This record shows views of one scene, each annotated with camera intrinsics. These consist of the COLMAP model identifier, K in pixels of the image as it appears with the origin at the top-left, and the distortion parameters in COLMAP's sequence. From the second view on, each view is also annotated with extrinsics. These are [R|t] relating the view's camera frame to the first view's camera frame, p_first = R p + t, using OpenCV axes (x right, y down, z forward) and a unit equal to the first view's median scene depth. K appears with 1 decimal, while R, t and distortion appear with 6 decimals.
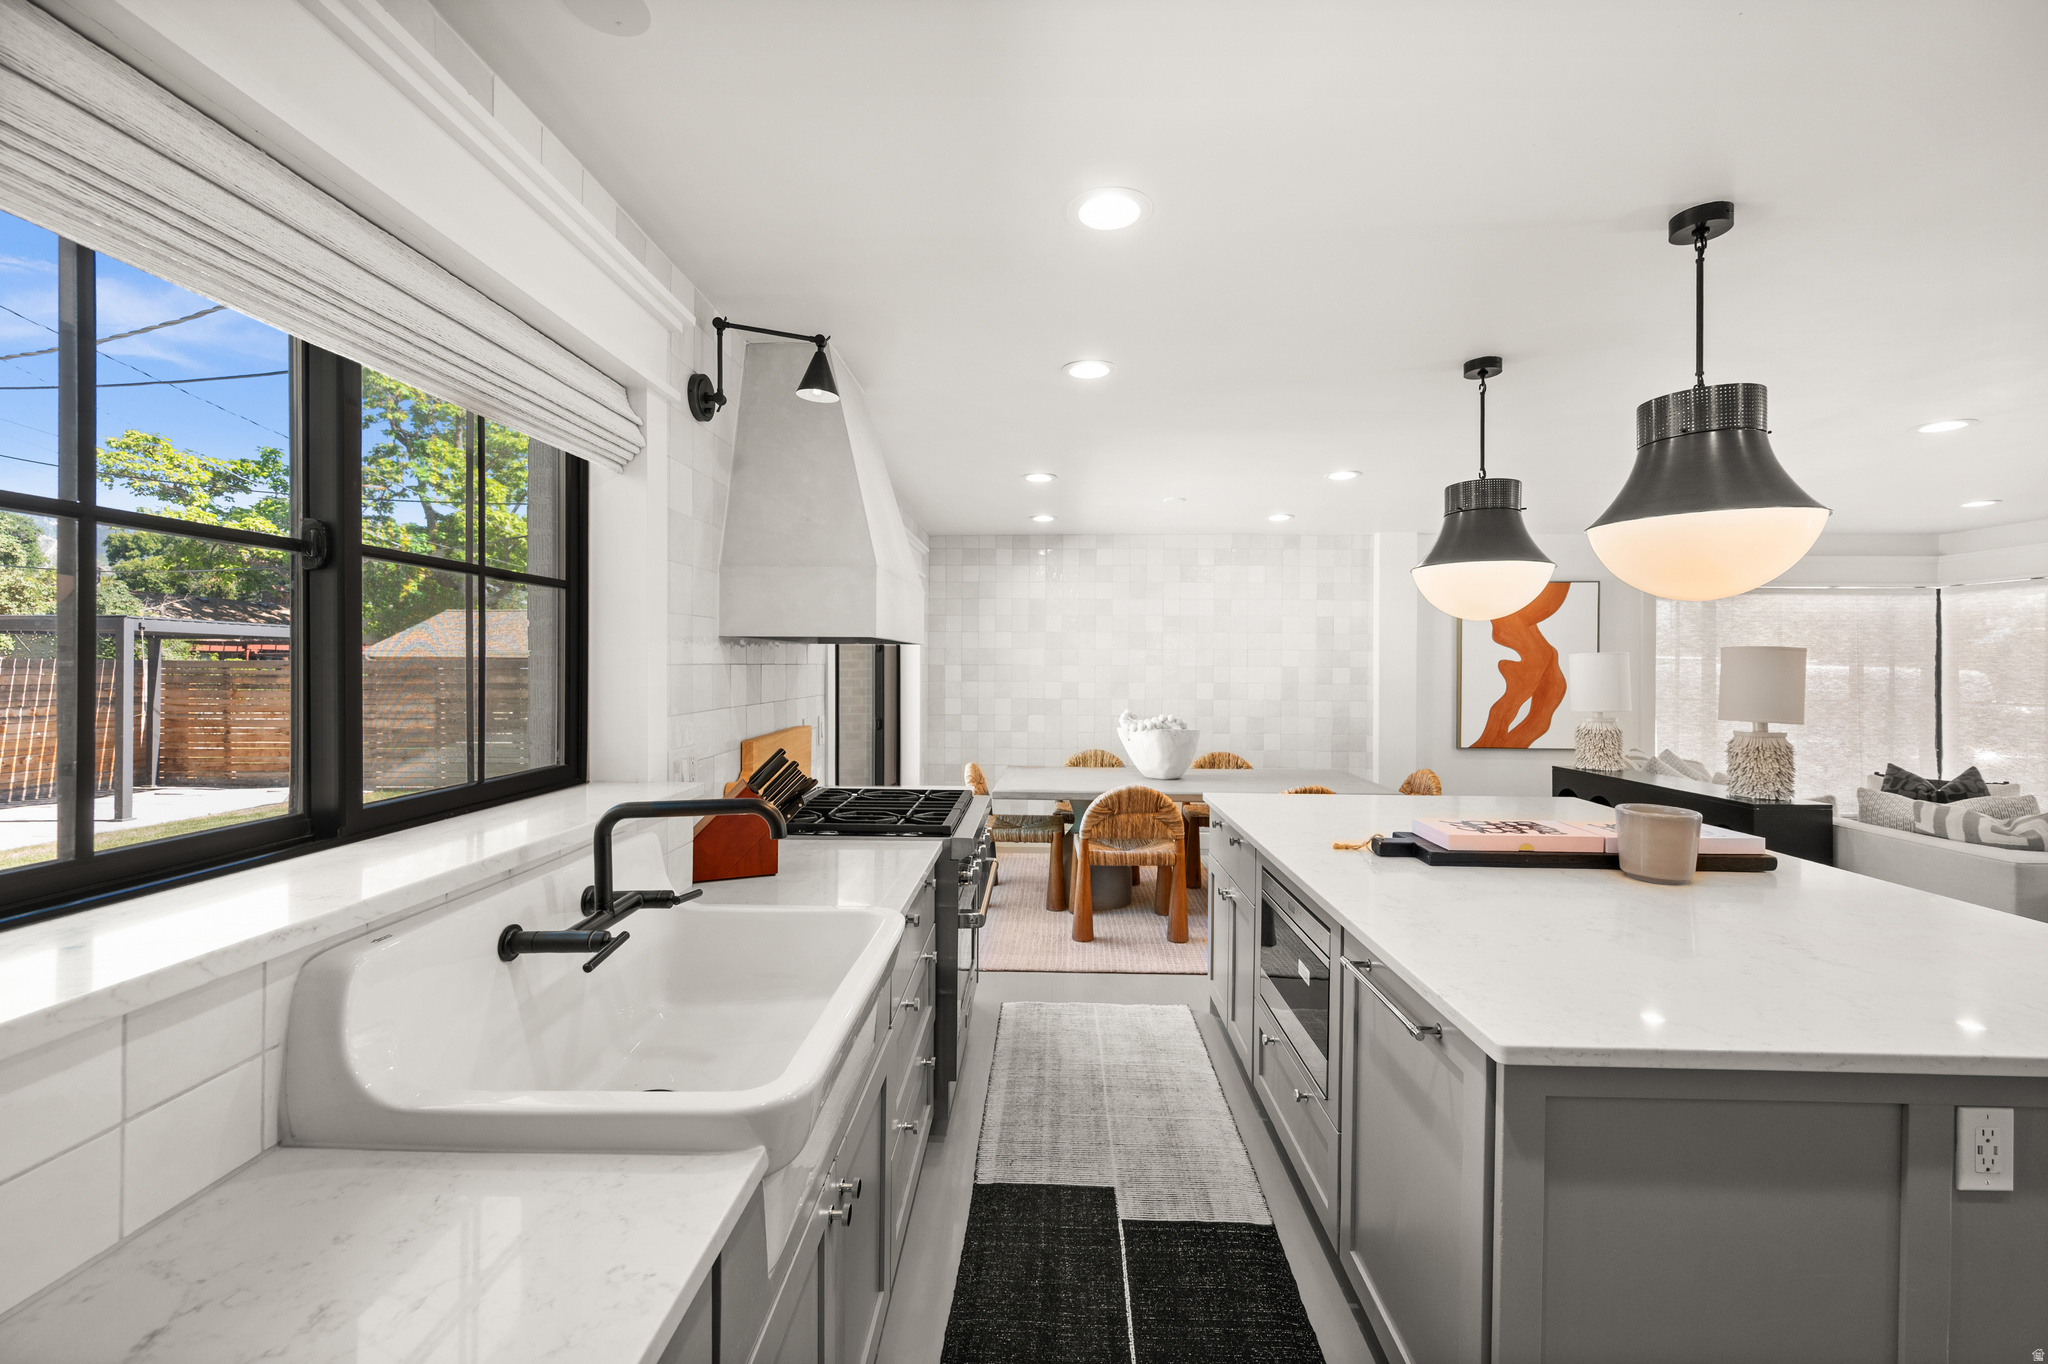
lens RADIAL K [[823.7, 0, 1026.7], [0, 823.7, 662.1], [0, 0, 1]] dist [-0.009482, -0.000039]
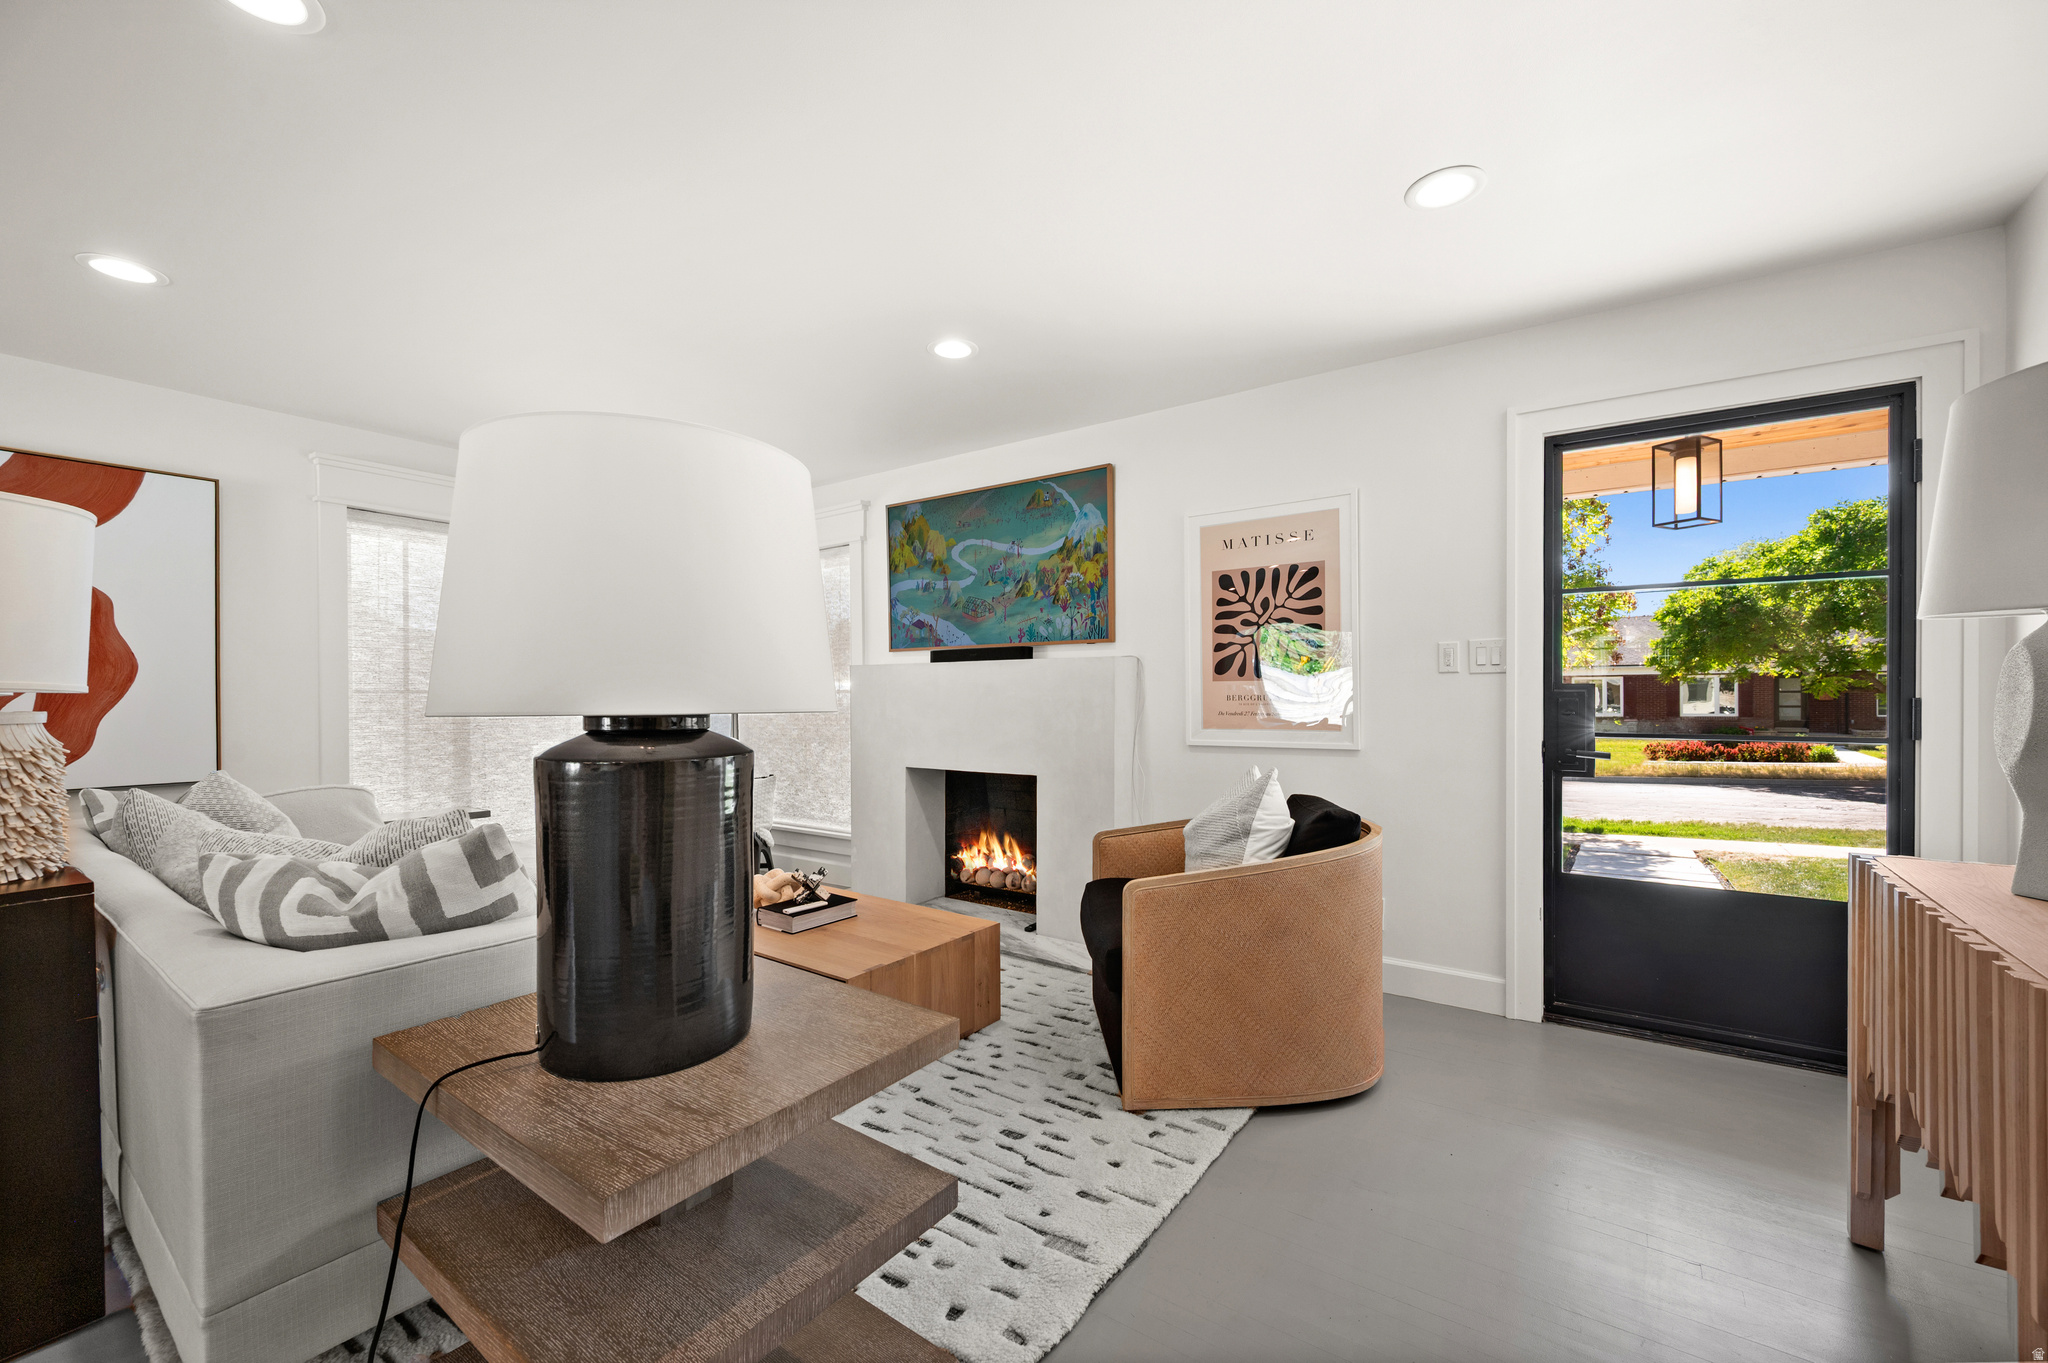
lens RADIAL K [[816.2, 0, 1000.3], [0, 816.2, 694.0], [0, 0, 1]] dist [-0.000244, 0.000137]
pose [[0.583782, -0.004835, 0.811896, 0.538892], [0.007531, 0.999971, 0.000540, 0.049264], [-0.811876, 0.005799, 0.583801, 0.235180]]
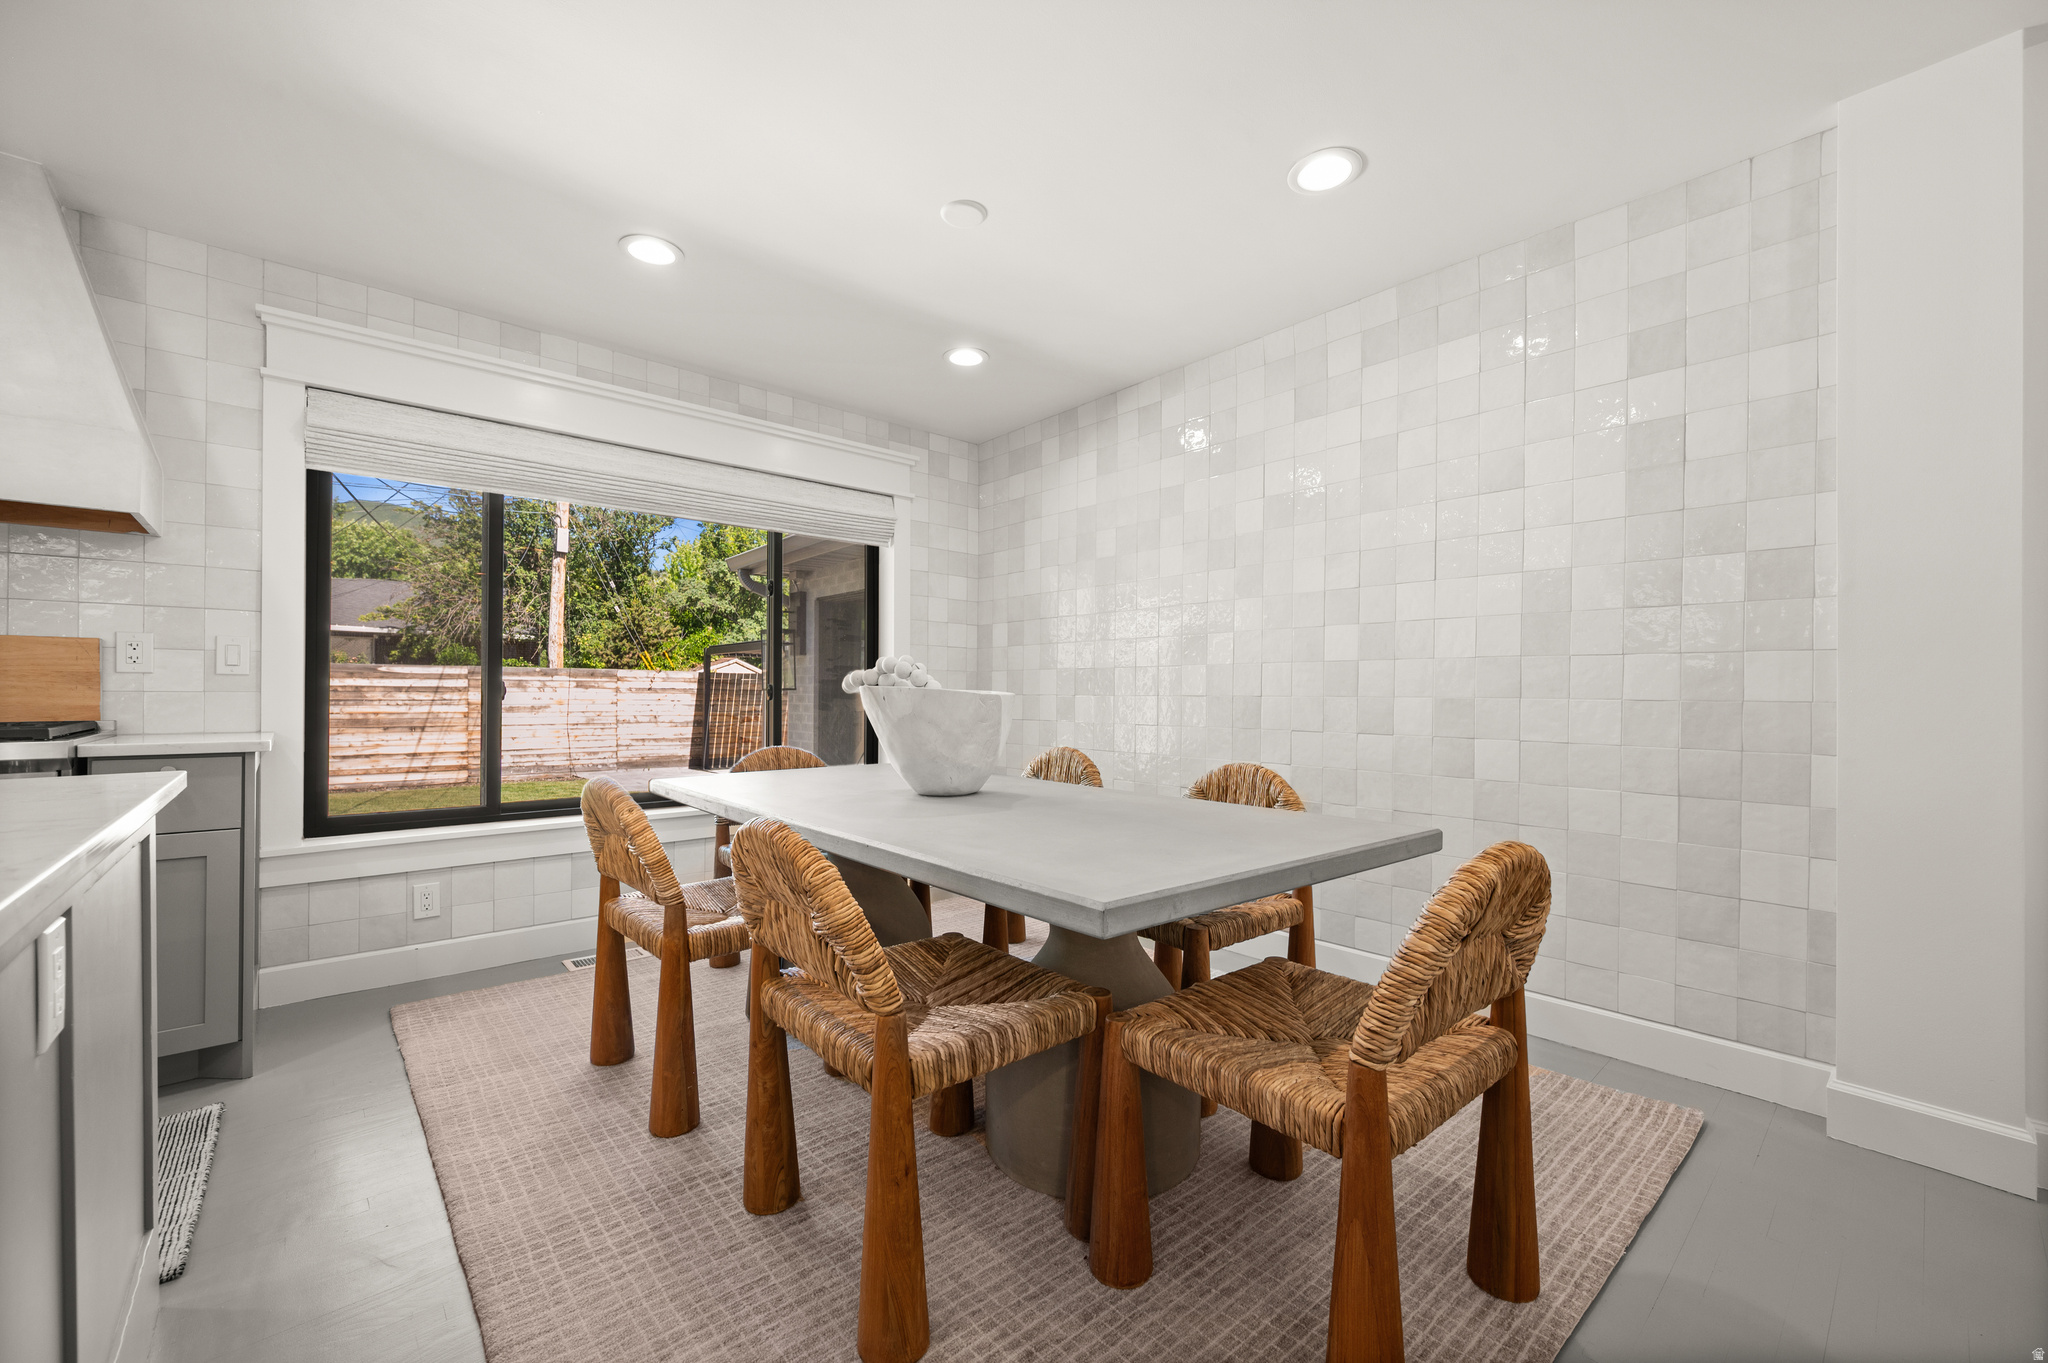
lens RADIAL K [[816.2, 0, 1030.9], [0, 816.2, 692.8], [0, 0, 1]] dist [-0.000244, 0.000137]
pose [[0.679142, -0.002667, -0.734002, 0.438019], [0.001562, 0.999996, -0.002188, 0.064478], [0.734005, 0.000339, 0.679144, 0.557086]]
